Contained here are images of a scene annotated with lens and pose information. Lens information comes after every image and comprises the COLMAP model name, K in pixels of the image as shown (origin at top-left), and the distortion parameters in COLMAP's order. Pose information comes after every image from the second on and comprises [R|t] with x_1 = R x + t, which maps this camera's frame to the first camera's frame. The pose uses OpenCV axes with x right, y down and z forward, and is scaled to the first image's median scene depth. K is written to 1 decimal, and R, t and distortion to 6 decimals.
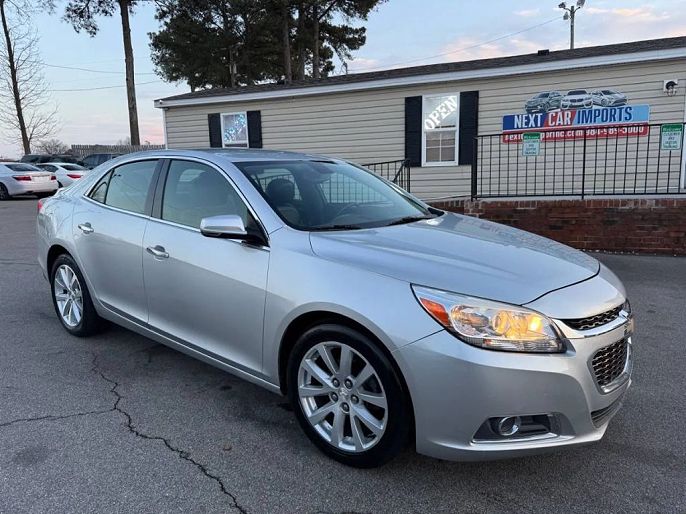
lens RADIAL K [[492.2, 0, 346.1], [0, 492.2, 258.9], [0, 0, 1]] dist [-0.006132, -0.003407]
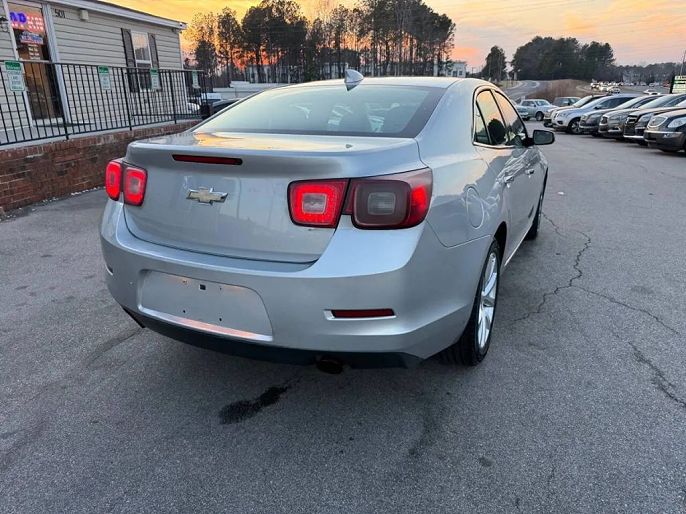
lens RADIAL K [[492.2, 0, 346.1], [0, 492.2, 258.9], [0, 0, 1]] dist [-0.006132, -0.003407]
pose [[-0.221550, -0.286315, 0.932169, -0.493003], [0.184311, 0.926400, 0.328349, -0.098090], [-0.957573, 0.244554, -0.152473, 0.561135]]
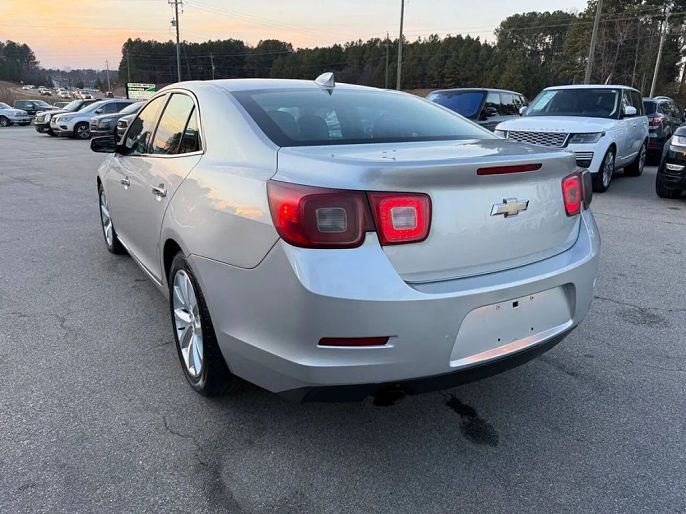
lens RADIAL K [[492.2, 0, 346.1], [0, 492.2, 258.9], [0, 0, 1]] dist [-0.006132, -0.003407]
pose [[-0.950207, -0.095910, 0.296492, -0.274431], [0.050041, 0.892147, 0.448965, -0.138791], [-0.307575, 0.441447, -0.842925, 0.775174]]
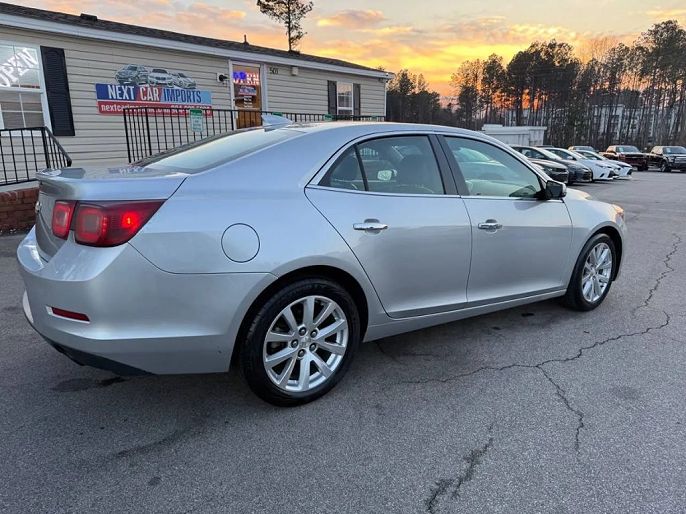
lens RADIAL K [[488.2, 0, 346.5], [0, 488.2, 255.8], [0, 0, 1]] dist [0.012628, -0.006023]
pose [[0.271793, -0.203473, 0.940599, -0.498034], [0.156983, 0.973675, 0.165267, -0.058760], [-0.949466, 0.102740, 0.296580, 0.334951]]
